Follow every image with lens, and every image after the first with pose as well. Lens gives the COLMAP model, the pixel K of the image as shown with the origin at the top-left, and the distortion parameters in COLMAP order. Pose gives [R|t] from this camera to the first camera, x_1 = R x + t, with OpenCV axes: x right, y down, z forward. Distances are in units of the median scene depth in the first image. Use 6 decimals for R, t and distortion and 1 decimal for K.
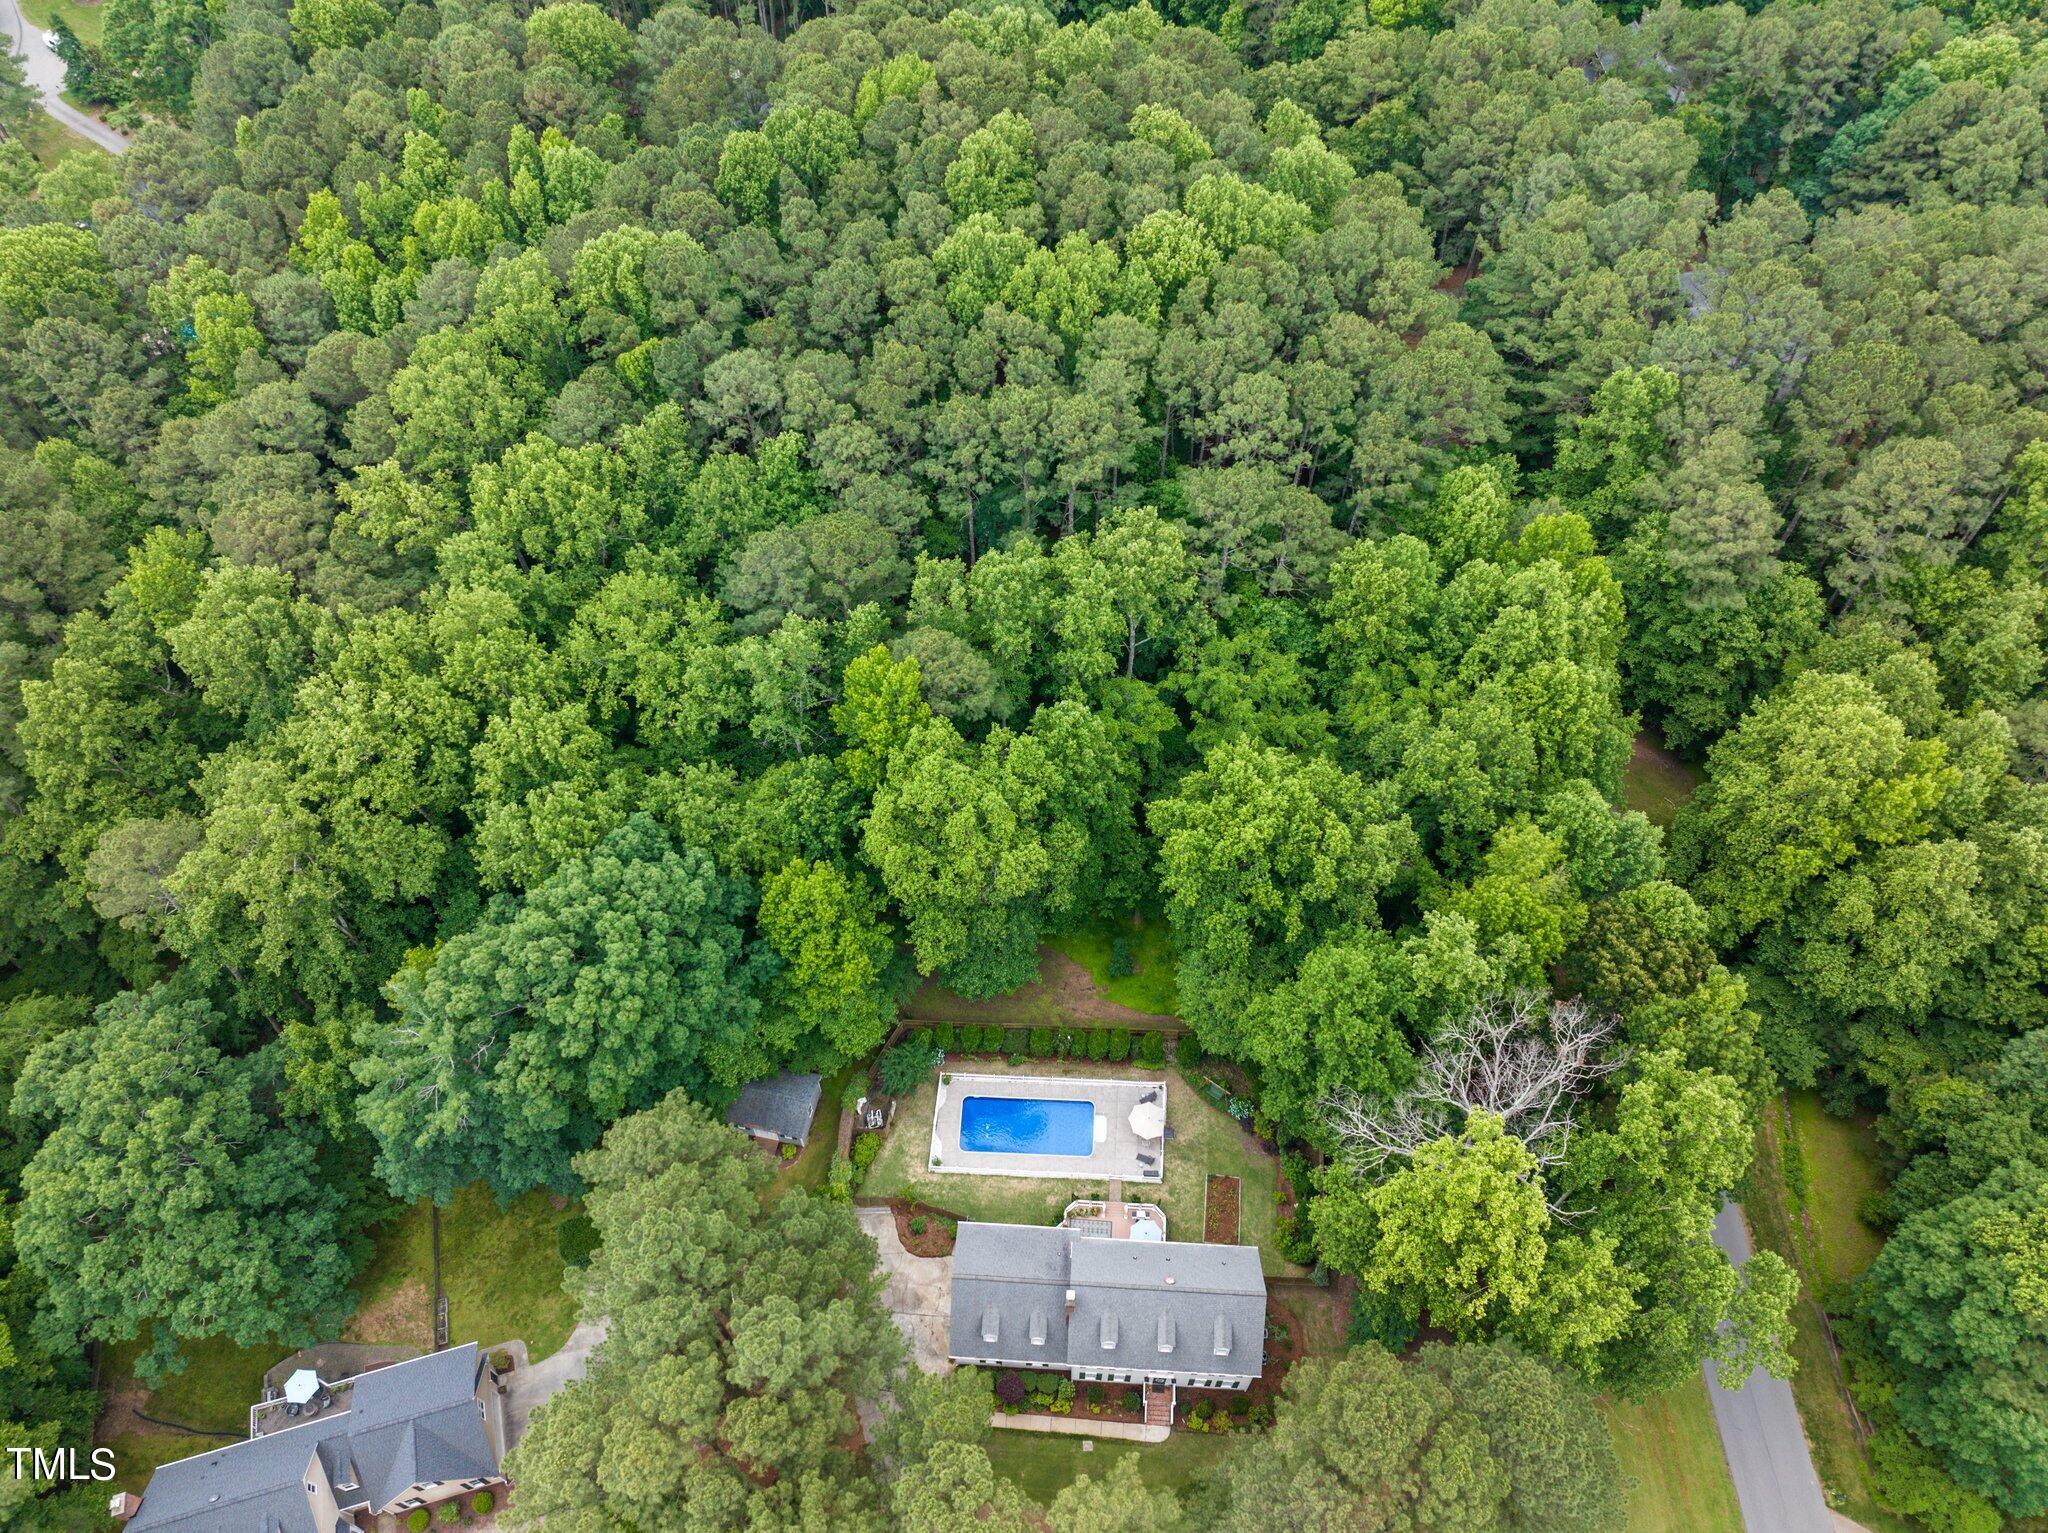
lens RADIAL K [[1449.9, 0, 1014.2], [0, 1449.9, 759.5], [0, 0, 1]] dist [-0.052284, 0.025898]
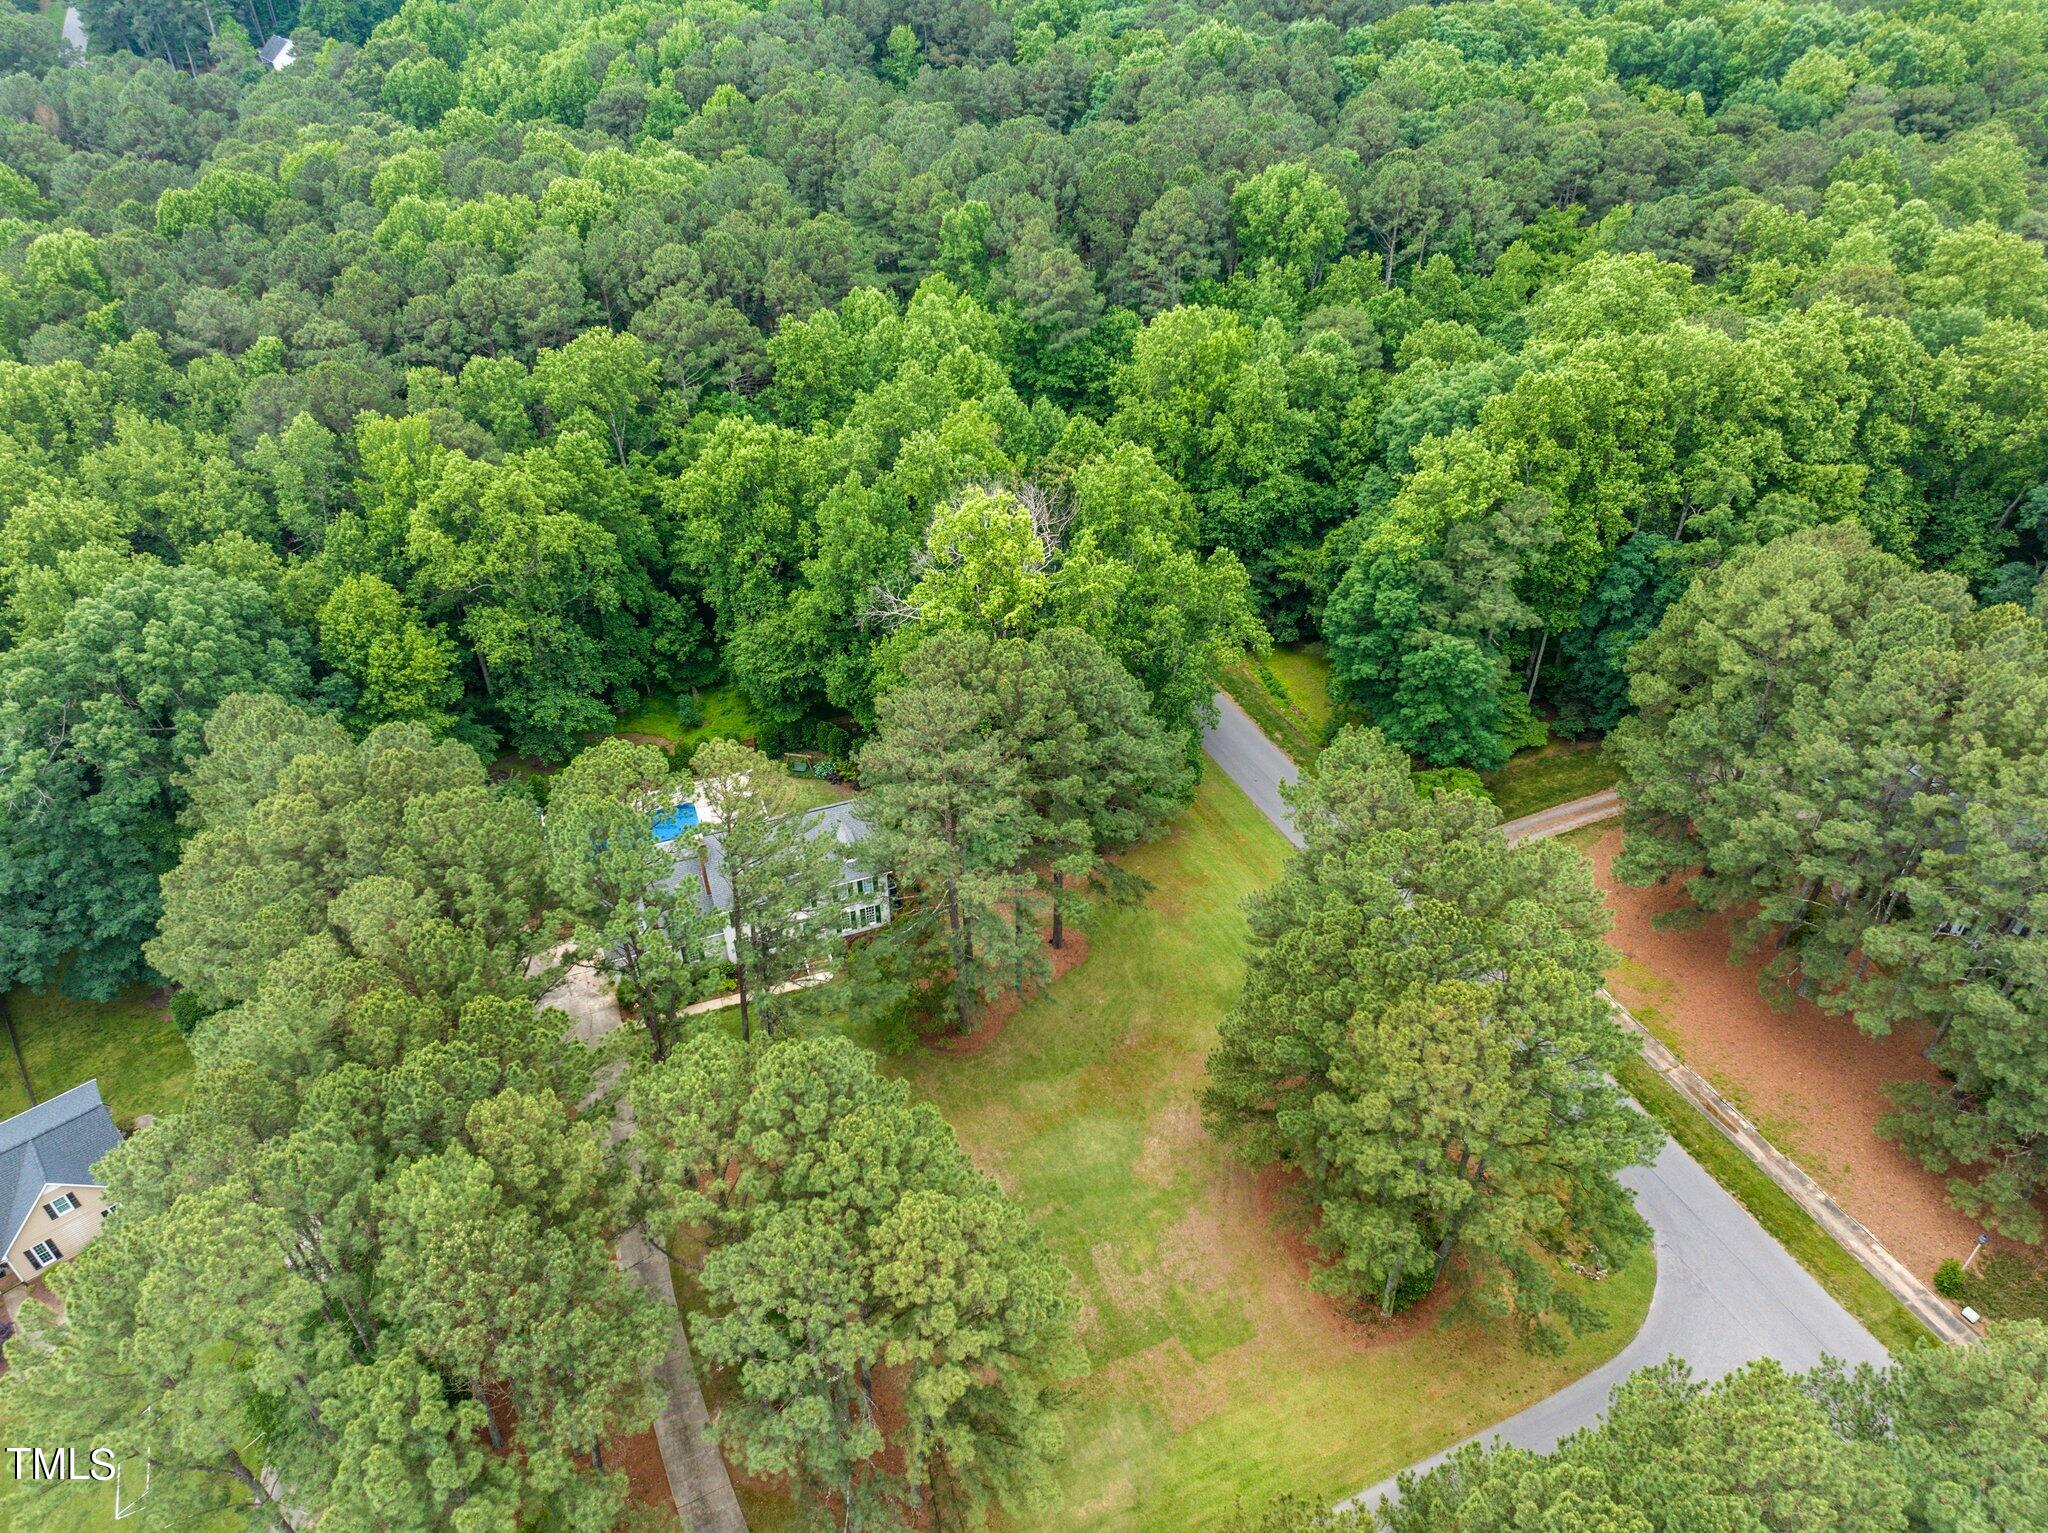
lens RADIAL K [[1449.9, 0, 1022.9], [0, 1449.9, 766.3], [0, 0, 1]] dist [-0.052284, 0.025898]
pose [[0.912303, -0.241298, 0.330875, -0.069711], [0.324990, 0.918204, -0.226457, 0.532468], [-0.249167, 0.314129, 0.916100, -0.053186]]
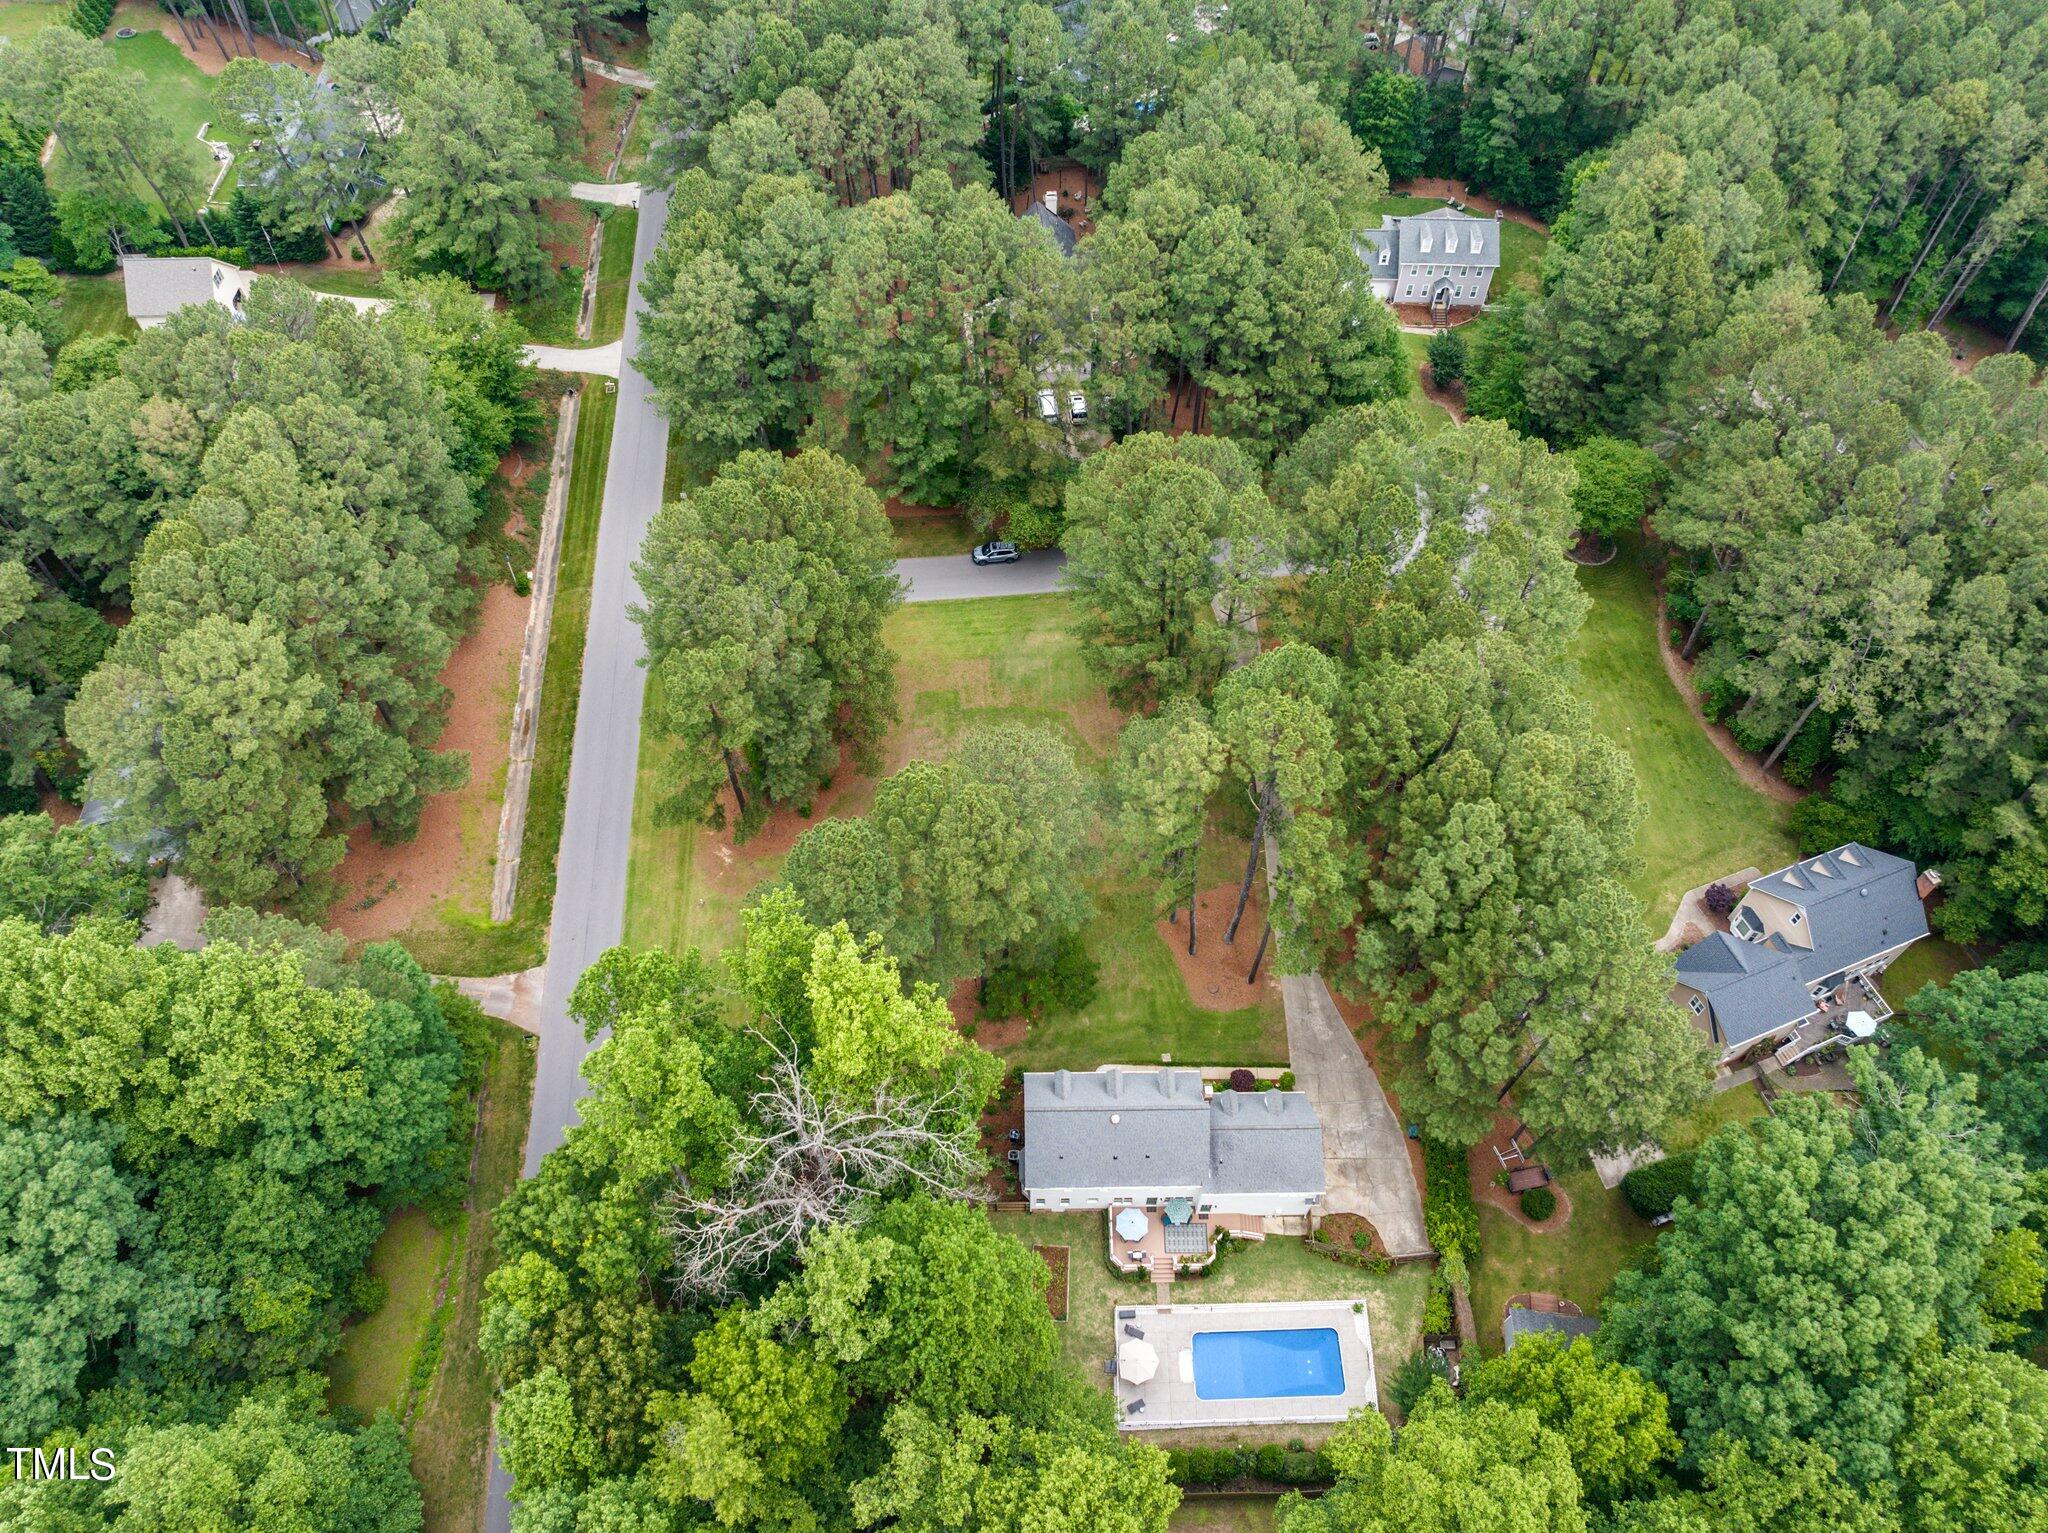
lens RADIAL K [[1449.9, 0, 1030.9], [0, 1449.9, 746.5], [0, 0, 1]] dist [-0.052284, 0.025898]
pose [[-0.996789, 0.071417, -0.036200, 0.157718], [-0.056054, -0.299591, 0.952420, -0.463272], [0.057174, 0.951391, 0.302632, 0.353256]]
